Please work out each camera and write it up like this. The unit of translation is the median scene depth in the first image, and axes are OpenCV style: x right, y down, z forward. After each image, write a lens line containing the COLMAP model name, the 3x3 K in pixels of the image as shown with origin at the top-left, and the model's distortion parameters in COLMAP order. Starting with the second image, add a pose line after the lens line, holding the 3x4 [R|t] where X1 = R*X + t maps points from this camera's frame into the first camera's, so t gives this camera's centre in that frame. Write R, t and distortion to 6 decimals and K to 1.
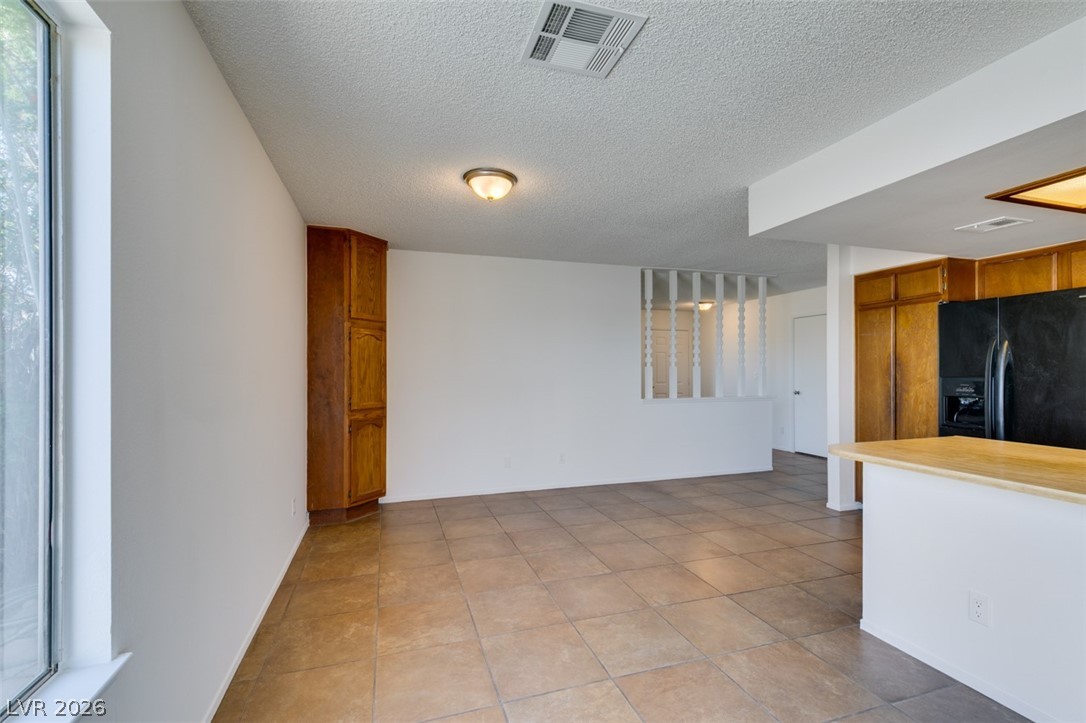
lens RADIAL K [[484.2, 0, 541.4], [0, 484.2, 367.0], [0, 0, 1]] dist [0.000645, -0.001072]
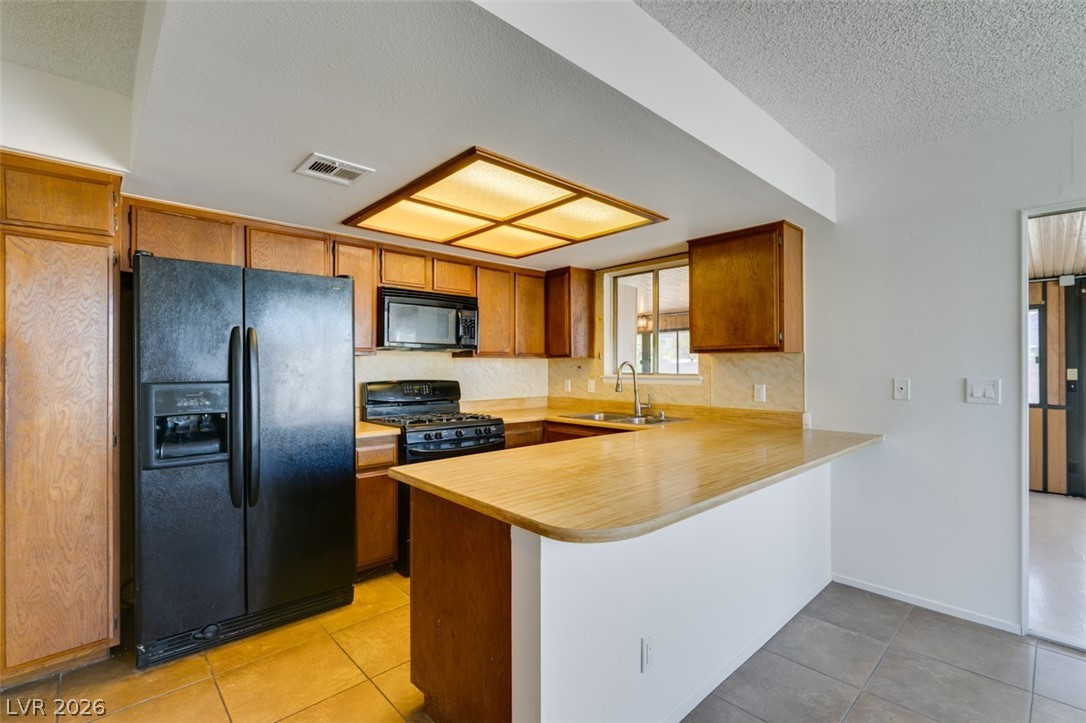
lens RADIAL K [[484.2, 0, 541.5], [0, 484.2, 365.4], [0, 0, 1]] dist [0.000645, -0.001072]
pose [[-0.427172, 0.003637, 0.904163, 0.111646], [-0.001834, 0.999986, -0.004890, 0.000879], [-0.904169, -0.003747, -0.427159, 0.808477]]
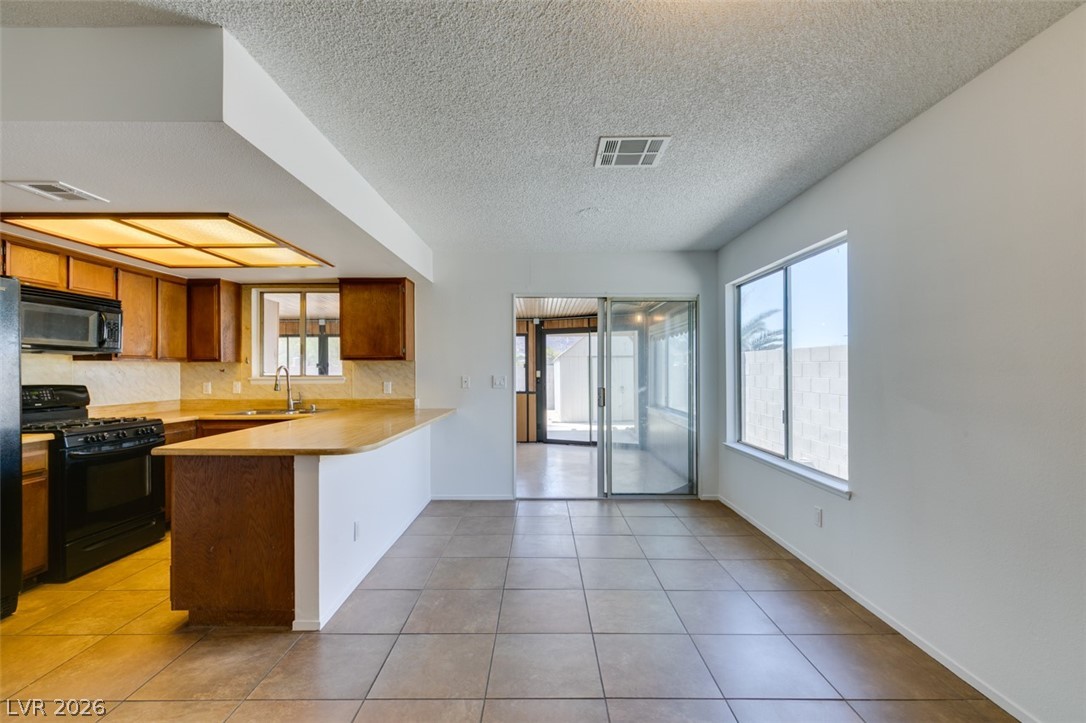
lens RADIAL K [[484.2, 0, 542.1], [0, 484.2, 368.8], [0, 0, 1]] dist [0.000645, -0.001072]
pose [[-0.952686, 0.004622, 0.303920, -0.056047], [0.002989, 0.999978, -0.005838, 0.004457], [-0.303940, -0.004653, -0.952680, 1.192207]]
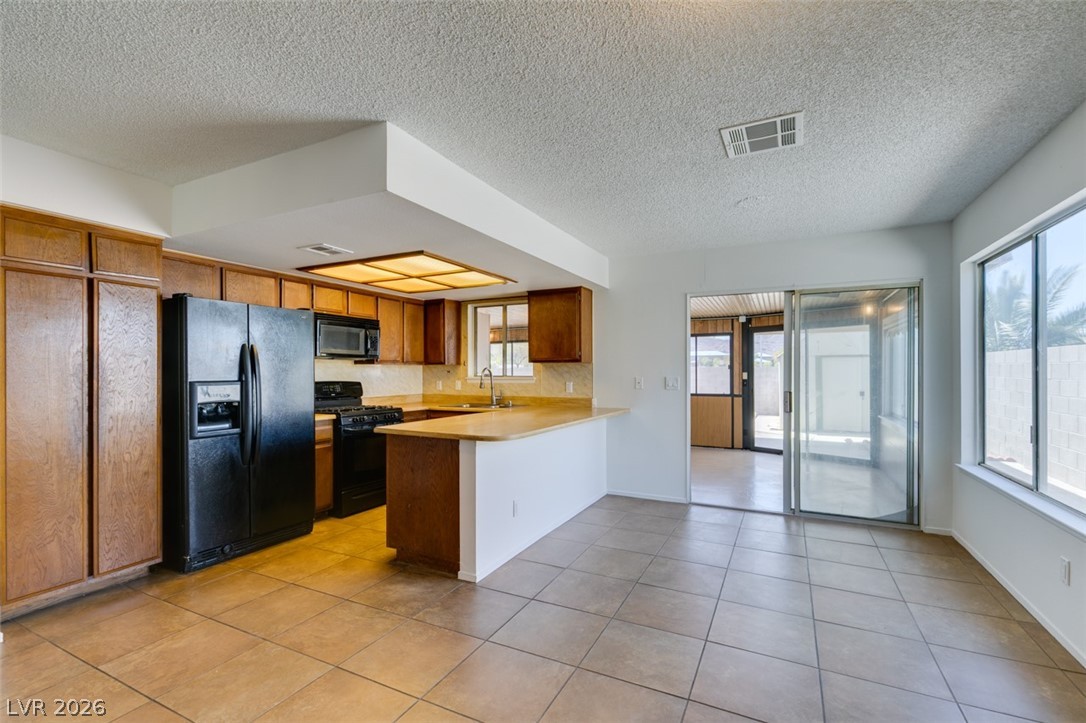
lens RADIAL K [[484.2, 0, 541.4], [0, 484.2, 372.5], [0, 0, 1]] dist [0.000645, -0.001072]
pose [[-0.712443, 0.000774, 0.701730, -0.212191], [-0.000348, 0.999999, -0.001456, 0.004723], [-0.701730, -0.001282, -0.712442, 1.156514]]
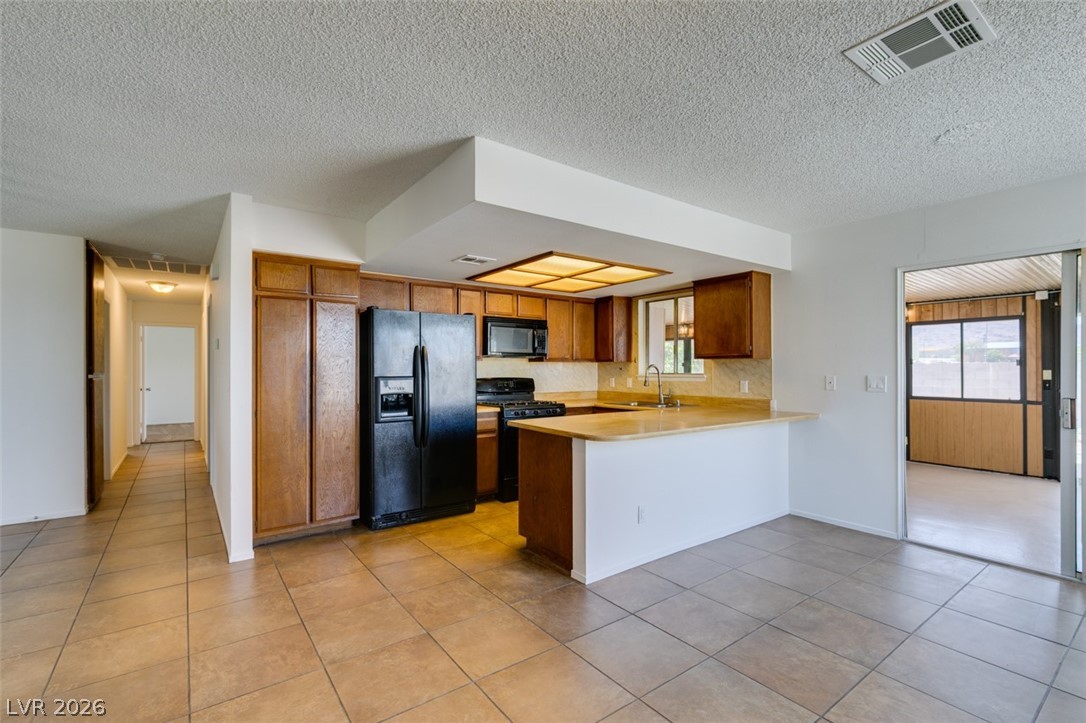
lens RADIAL K [[484.2, 0, 541.1], [0, 484.2, 366.8], [0, 0, 1]] dist [0.000645, -0.001072]
pose [[-0.317804, 0.005786, 0.948139, -0.295885], [-0.002023, 0.999975, -0.006781, 0.004259], [-0.948154, -0.004073, -0.317785, 0.978763]]
